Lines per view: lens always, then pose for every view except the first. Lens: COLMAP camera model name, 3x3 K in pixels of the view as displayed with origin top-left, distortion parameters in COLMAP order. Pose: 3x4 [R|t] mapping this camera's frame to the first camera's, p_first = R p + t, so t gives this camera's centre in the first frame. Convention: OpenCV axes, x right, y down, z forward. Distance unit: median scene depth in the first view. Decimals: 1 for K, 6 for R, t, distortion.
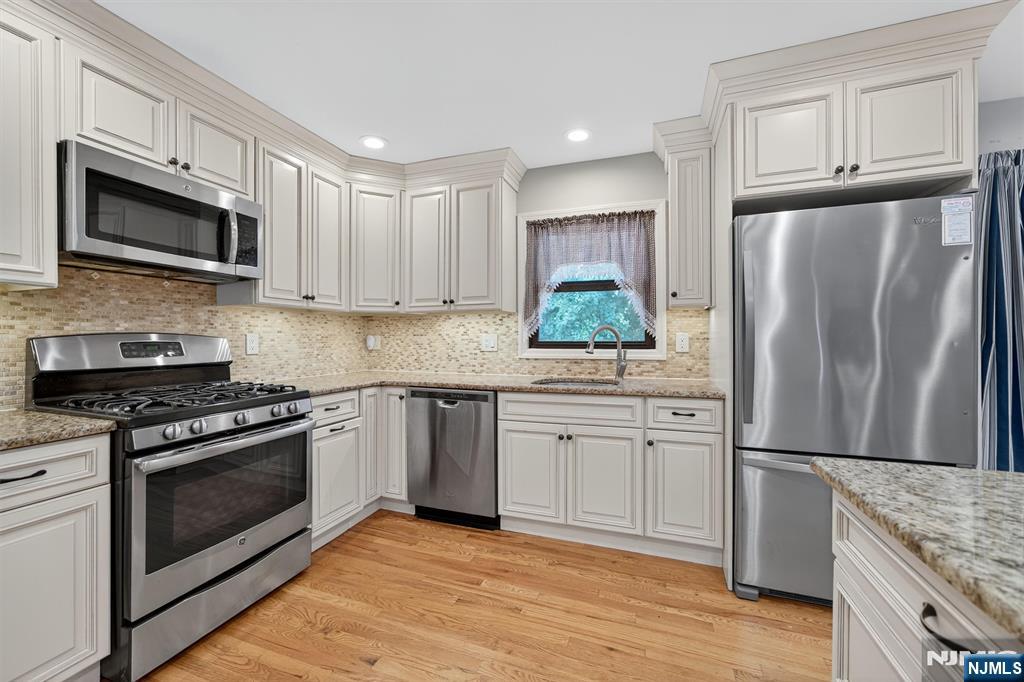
lens RADIAL K [[406.5, 0, 507.3], [0, 406.5, 338.3], [0, 0, 1]] dist [-0.014261, 0.007015]
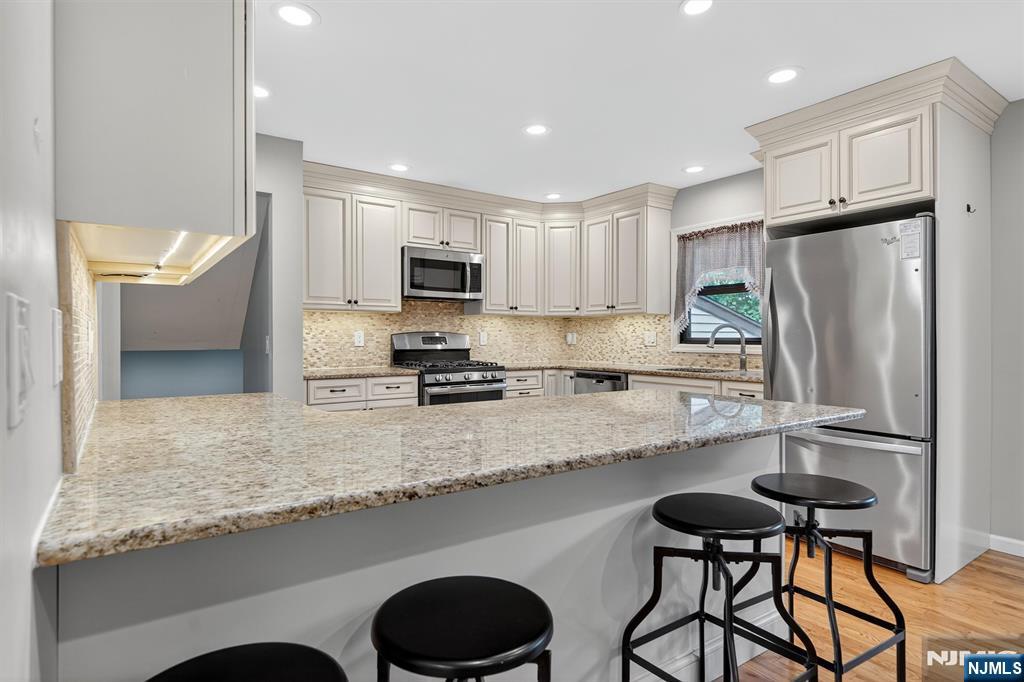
lens RADIAL K [[552.5, 0, 512.0], [0, 552.5, 341.0], [0, 0, 1]] dist [0.001780, 0.000295]
pose [[0.820693, 0.006355, -0.571334, 0.782777], [-0.002207, 0.999966, 0.007953, 0.007194], [0.571365, -0.005267, 0.820679, -0.797370]]
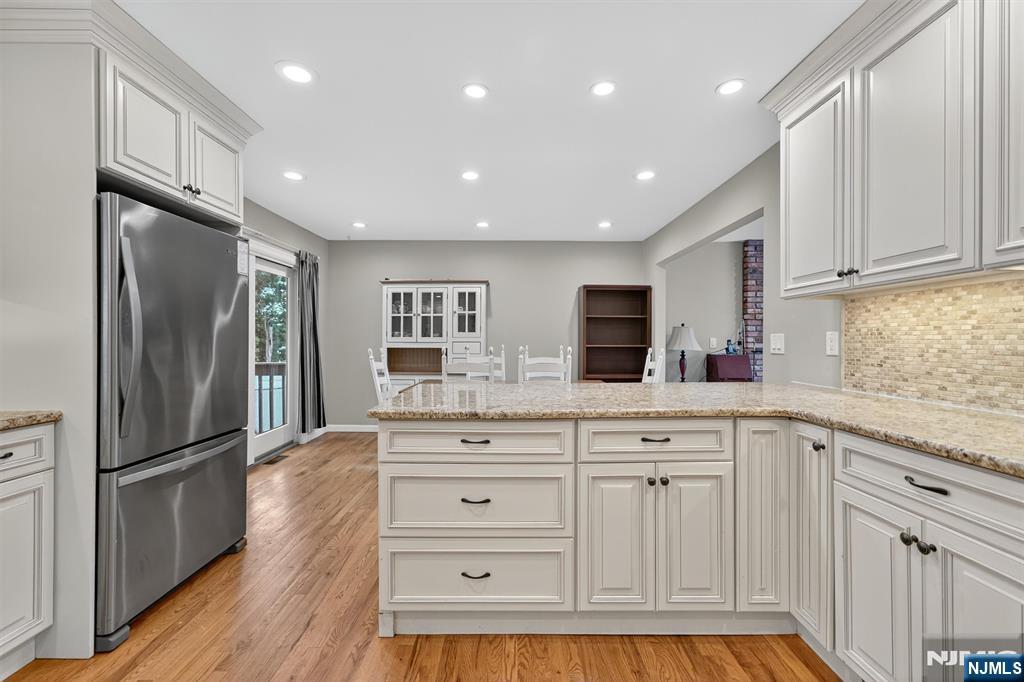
lens RADIAL K [[412.8, 0, 512.0], [0, 412.8, 341.0], [0, 0, 1]] dist [0.000193, 0.000126]
pose [[-0.340881, -0.000523, 0.940106, -0.430932], [0.002520, 0.999996, 0.001470, 0.004554], [-0.940103, 0.002870, -0.340878, 0.434909]]
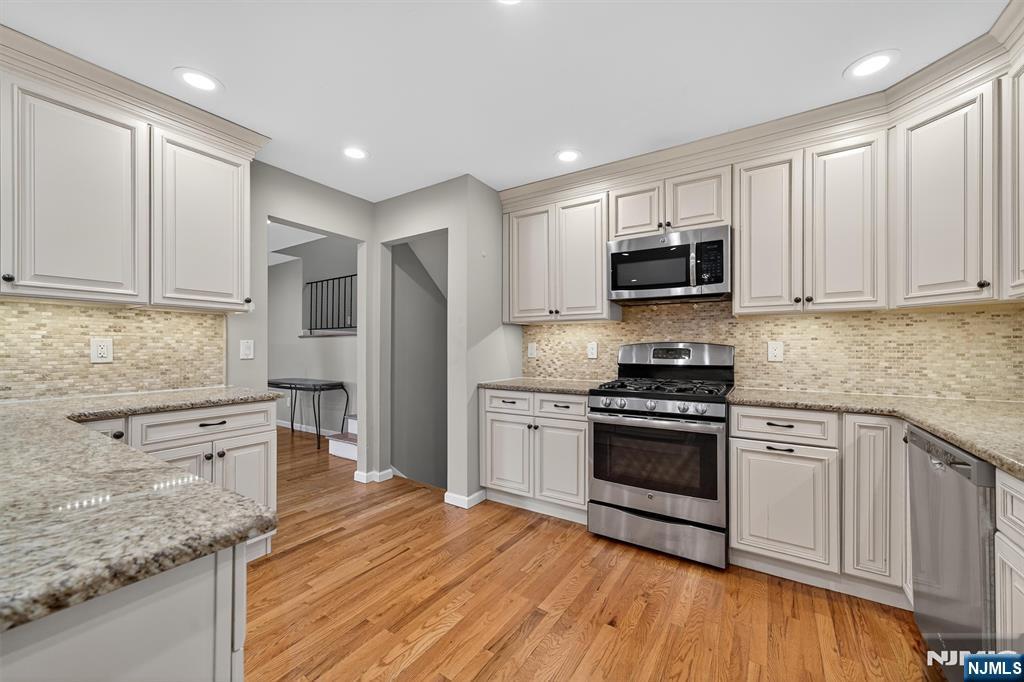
lens RADIAL K [[396.3, 0, 513.9], [0, 396.3, 344.1], [0, 0, 1]] dist [-0.000218, 0.000184]
pose [[-0.227123, -0.007844, -0.973834, 0.566830], [-0.002181, 0.999969, -0.007546, 0.004639], [0.973864, 0.000410, -0.227133, 0.662622]]
